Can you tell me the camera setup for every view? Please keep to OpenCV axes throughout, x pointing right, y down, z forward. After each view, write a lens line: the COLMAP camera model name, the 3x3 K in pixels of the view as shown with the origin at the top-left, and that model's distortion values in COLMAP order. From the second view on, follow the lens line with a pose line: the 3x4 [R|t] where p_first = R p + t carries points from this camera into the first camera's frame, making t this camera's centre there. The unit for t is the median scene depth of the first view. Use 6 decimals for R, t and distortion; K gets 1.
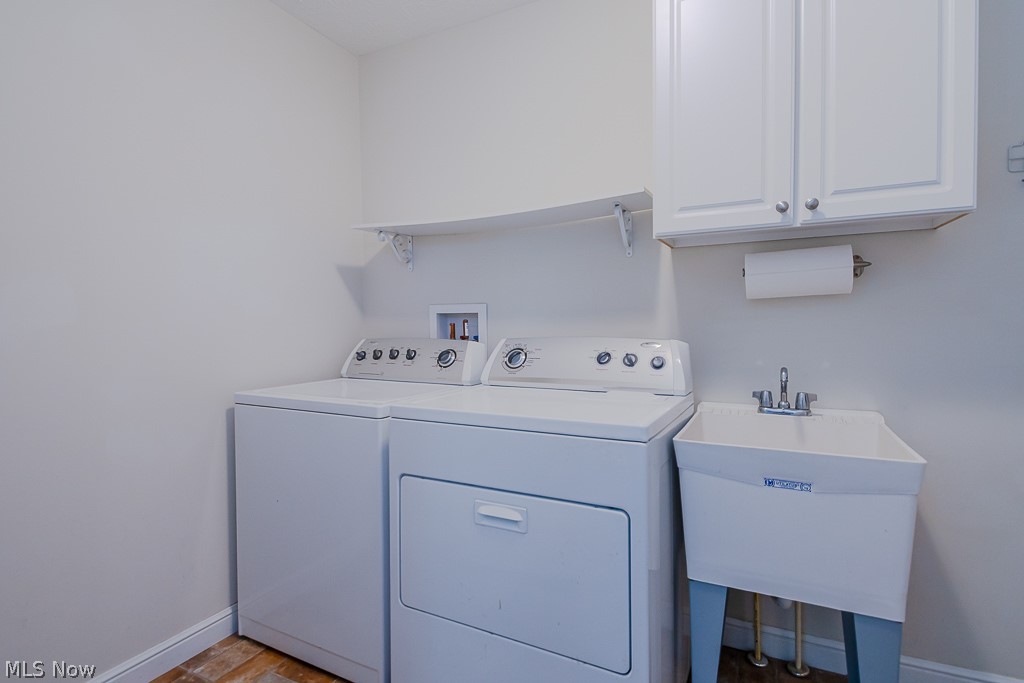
lens RADIAL K [[511.7, 0, 512.1], [0, 511.7, 340.9], [0, 0, 1]] dist [0.002259, -0.004640]
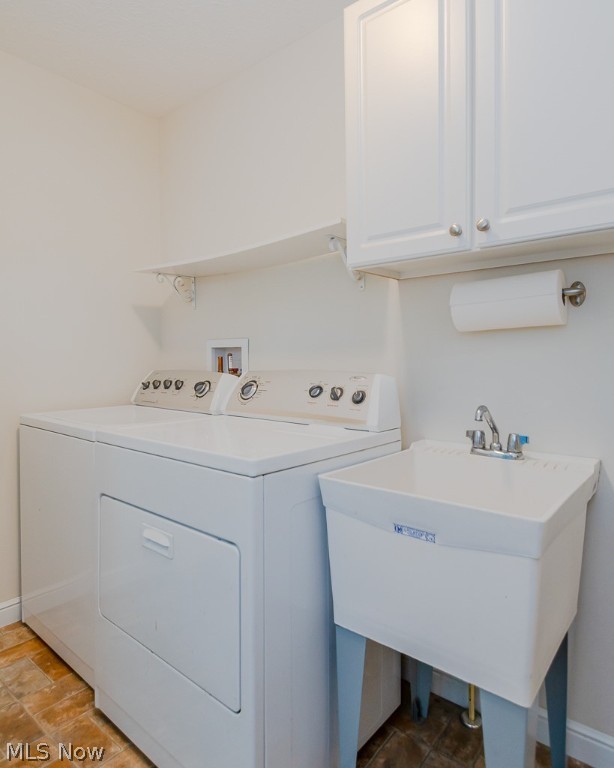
lens RADIAL K [[465.7, 0, 306.2], [0, 465.7, 378.8], [0, 0, 1]] dist [0.003297, -0.011757]
pose [[0.980766, 0.016763, -0.194467, 0.341576], [-0.015692, 0.999852, 0.007043, 0.002429], [0.194556, -0.003856, 0.980884, 0.101807]]
